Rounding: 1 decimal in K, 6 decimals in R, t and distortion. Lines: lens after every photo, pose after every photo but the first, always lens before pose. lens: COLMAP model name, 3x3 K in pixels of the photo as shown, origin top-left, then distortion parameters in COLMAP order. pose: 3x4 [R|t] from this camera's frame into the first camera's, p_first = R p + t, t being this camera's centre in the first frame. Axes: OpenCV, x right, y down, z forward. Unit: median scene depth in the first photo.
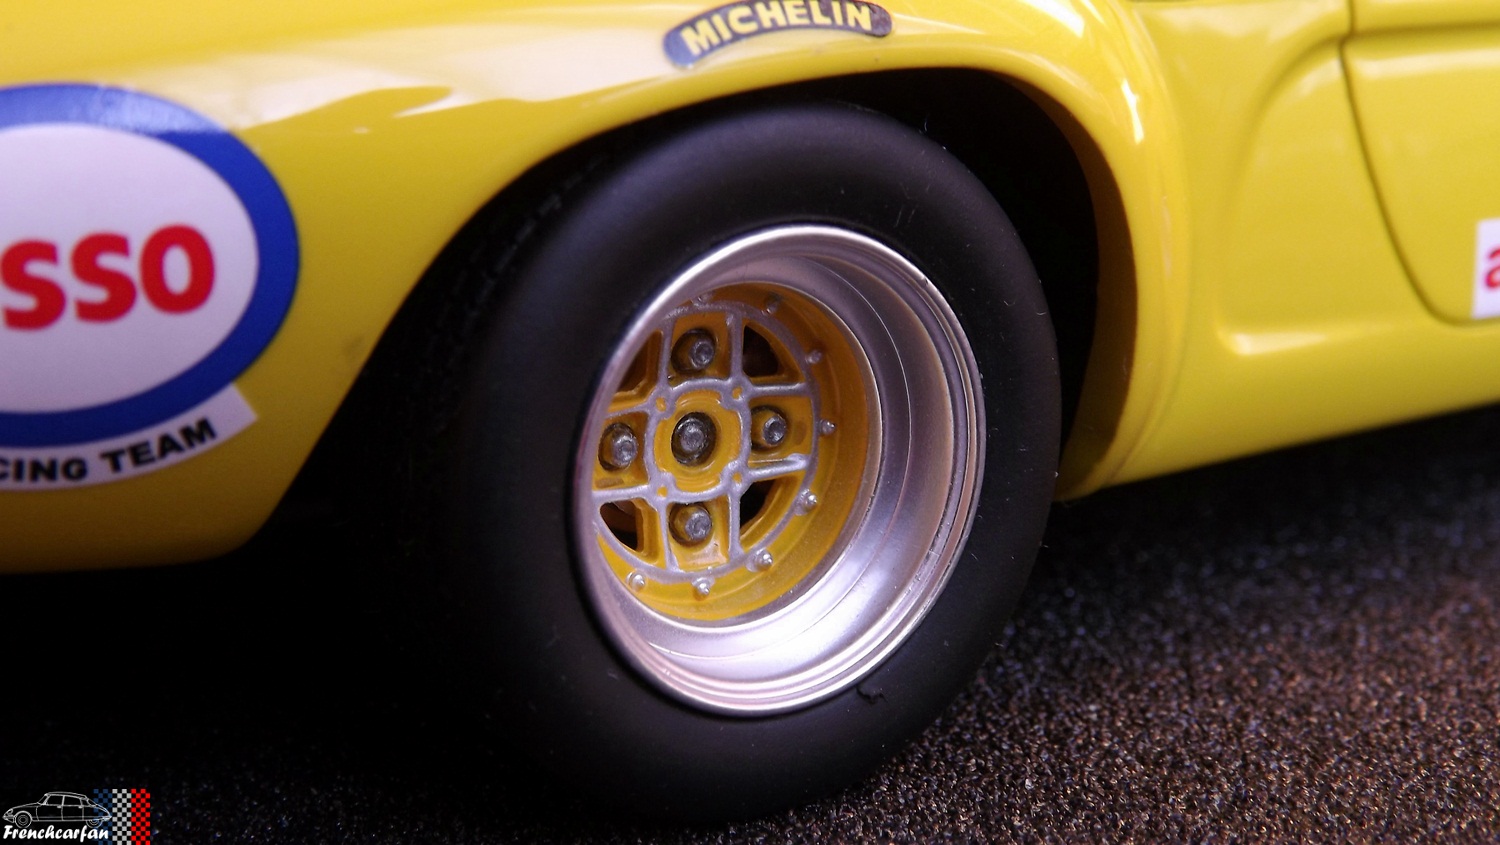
lens RADIAL K [[2523.2, 0, 750.7], [0, 2523.2, 418.1], [0, 0, 1]] dist [-0.135532, 0.000000]
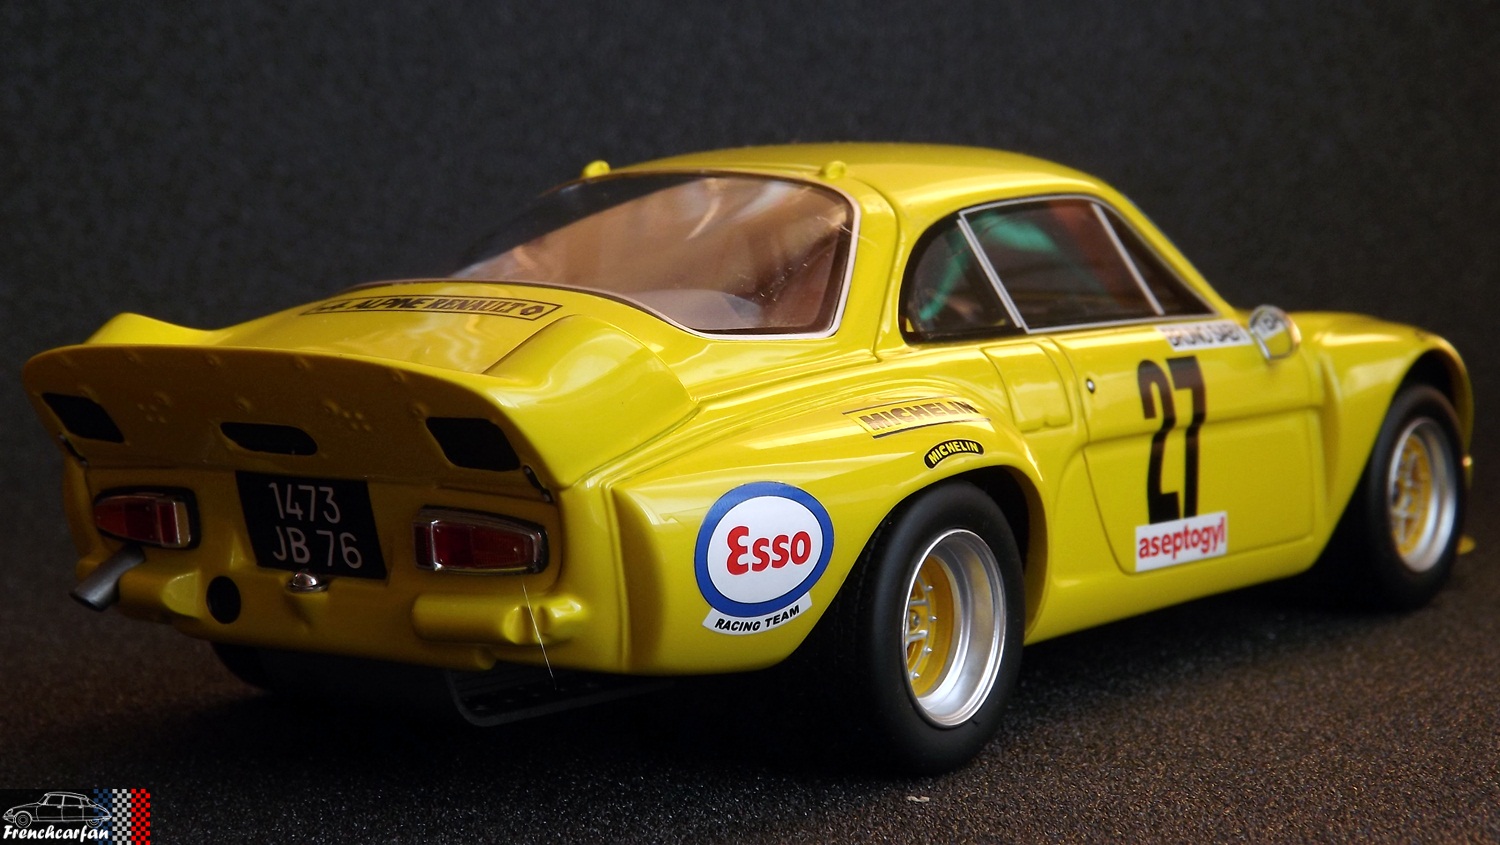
lens RADIAL K [[3355.5, 0, 745.4], [0, 3355.5, 421.8], [0, 0, 1]] dist [0.406809, 0.000000]
pose [[0.936732, -0.036007, 0.348192, -1.510090], [0.088628, 0.986682, -0.136398, 0.291416], [-0.338643, 0.158628, 0.927447, -2.338598]]
